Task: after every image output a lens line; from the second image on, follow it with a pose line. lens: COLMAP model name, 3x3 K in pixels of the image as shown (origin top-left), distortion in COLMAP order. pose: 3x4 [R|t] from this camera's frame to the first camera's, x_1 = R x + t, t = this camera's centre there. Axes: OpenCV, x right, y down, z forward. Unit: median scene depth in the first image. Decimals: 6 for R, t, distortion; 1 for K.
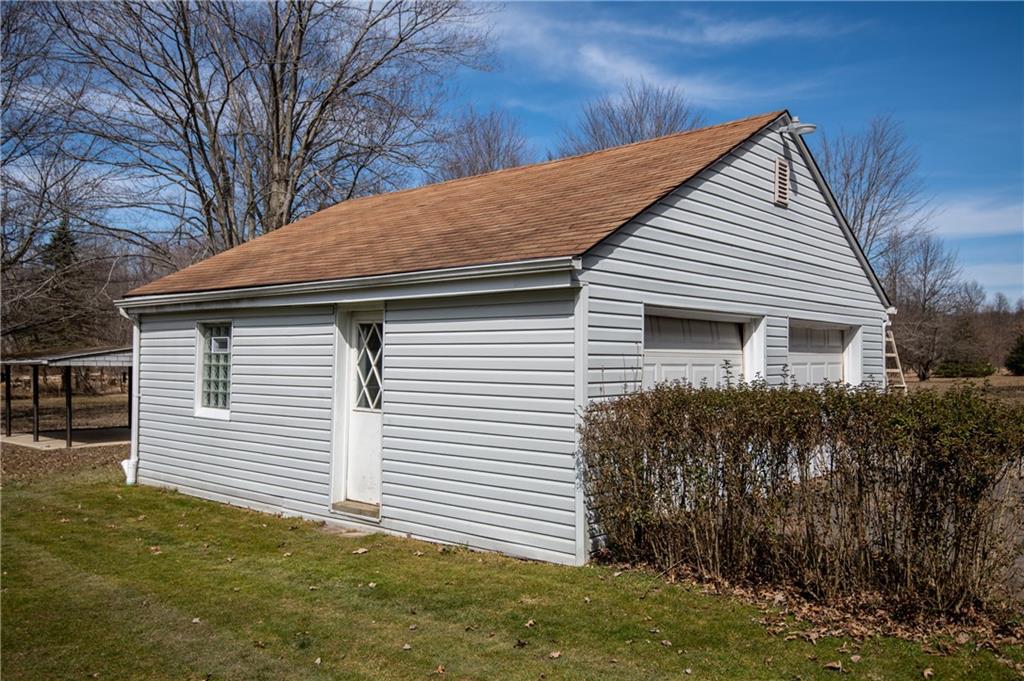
lens RADIAL K [[804.7, 0, 512.0], [0, 804.7, 340.5], [0, 0, 1]] dist [0.003774, 0.000665]
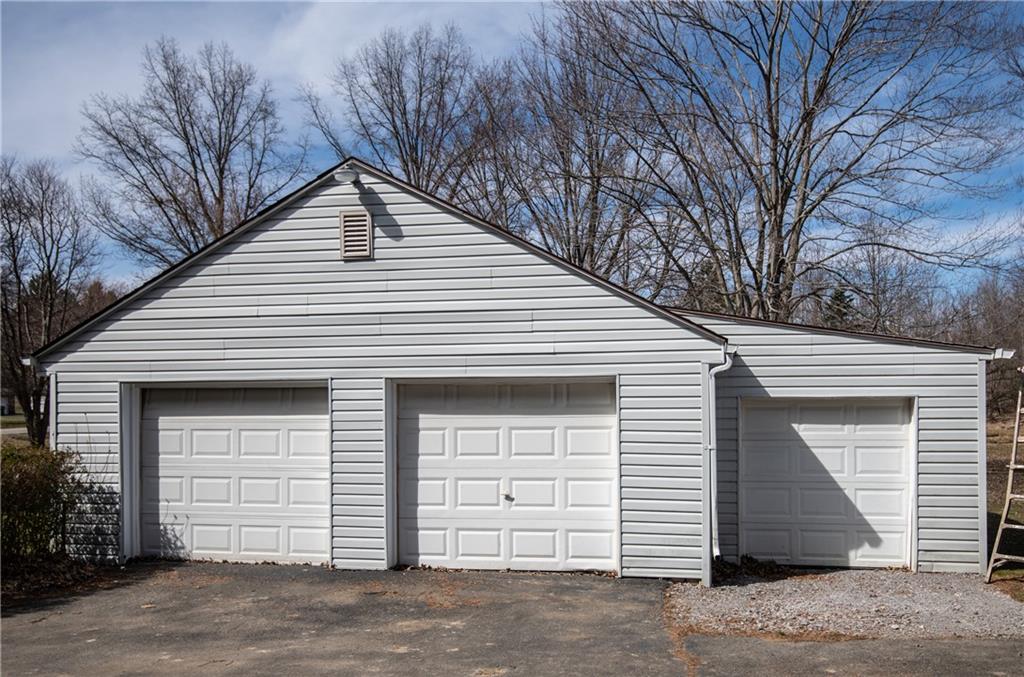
lens RADIAL K [[748.7, 0, 512.0], [0, 748.7, 338.5], [0, 0, 1]] dist [0.000704, -0.000055]
pose [[0.532604, -0.072750, -0.843232, 1.225895], [0.030279, 0.997299, -0.066917, -0.013584], [0.845823, 0.010108, 0.533368, 0.734140]]
